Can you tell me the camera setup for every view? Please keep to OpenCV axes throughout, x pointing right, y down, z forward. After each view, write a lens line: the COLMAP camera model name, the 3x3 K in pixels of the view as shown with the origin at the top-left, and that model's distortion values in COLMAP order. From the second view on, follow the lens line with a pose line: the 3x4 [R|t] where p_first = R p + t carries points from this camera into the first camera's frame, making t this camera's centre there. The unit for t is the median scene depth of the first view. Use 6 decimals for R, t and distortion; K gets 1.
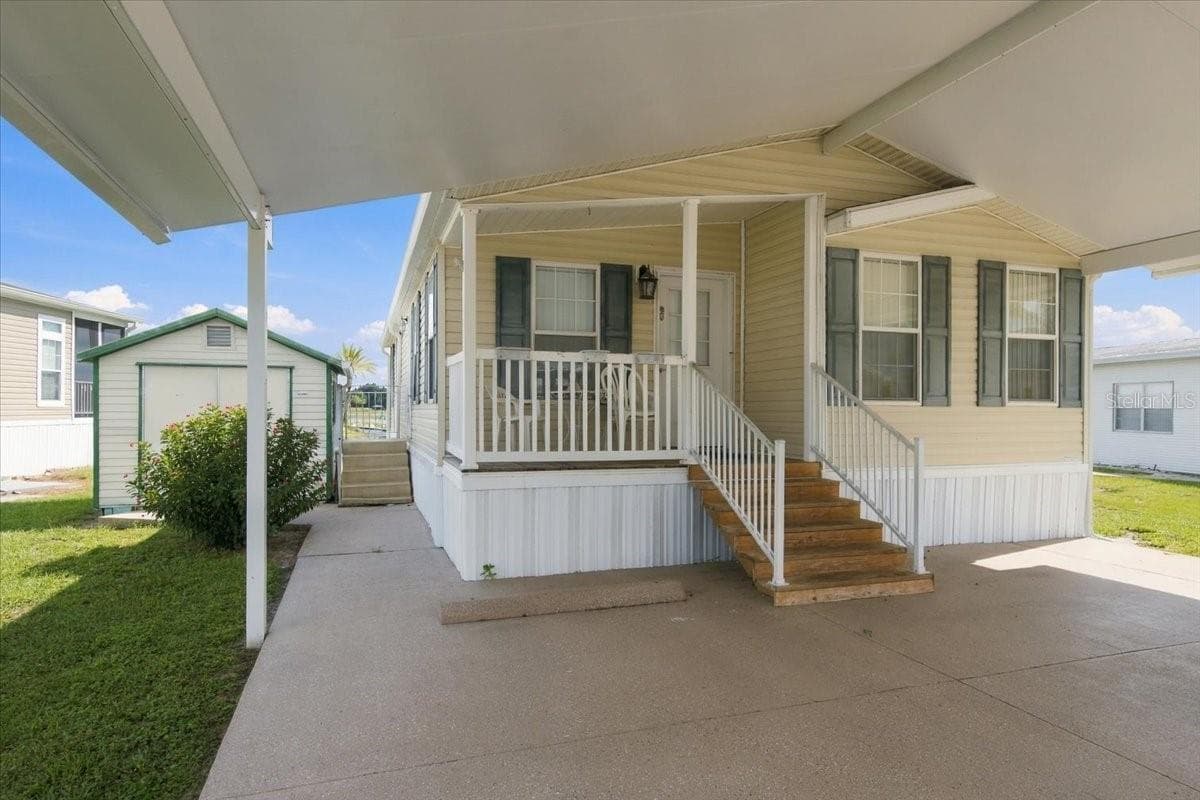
lens RADIAL K [[709.2, 0, 600.0], [0, 709.2, 400.0], [0, 0, 1]] dist [0.001050, 0.000535]
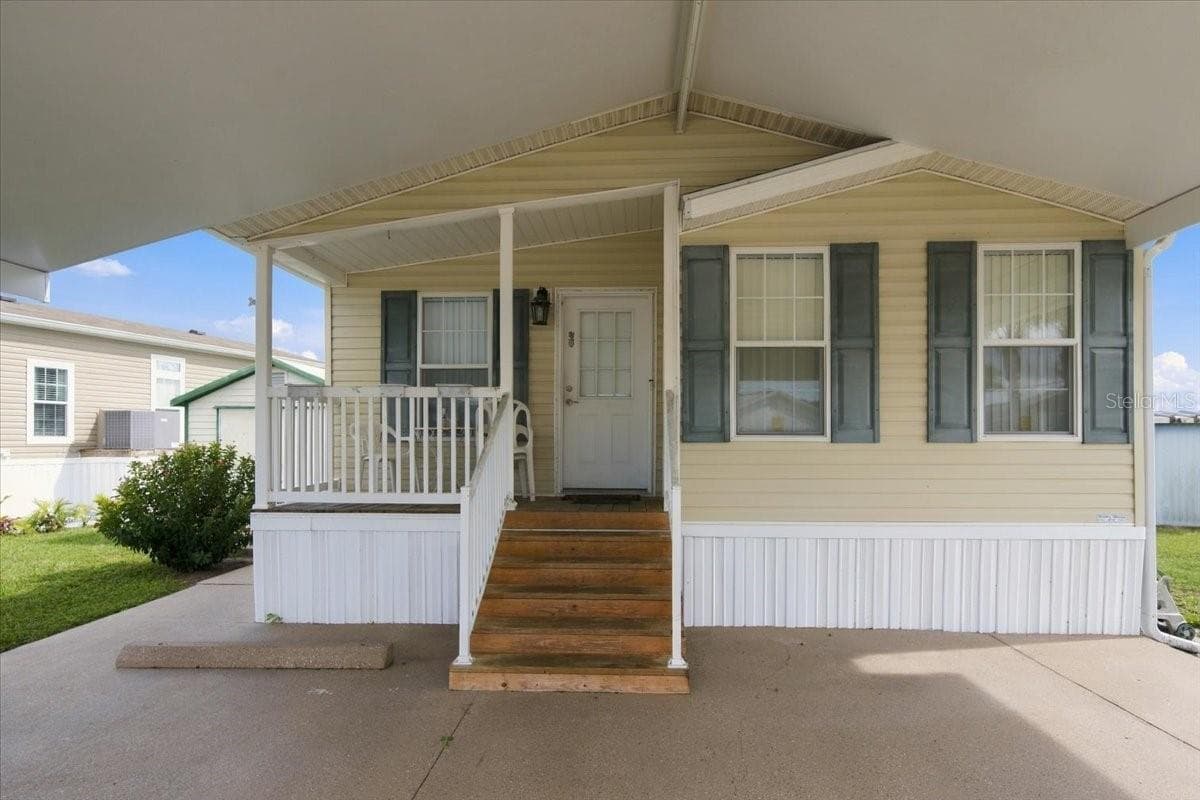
lens RADIAL K [[694.7, 0, 600.9], [0, 694.7, 429.0], [0, 0, 1]] dist [0.006406, 0.000425]
pose [[0.932067, -0.010205, -0.362143, 0.484714], [0.008182, 0.999941, -0.007119, -0.002493], [0.362194, 0.003672, 0.932095, 0.213119]]
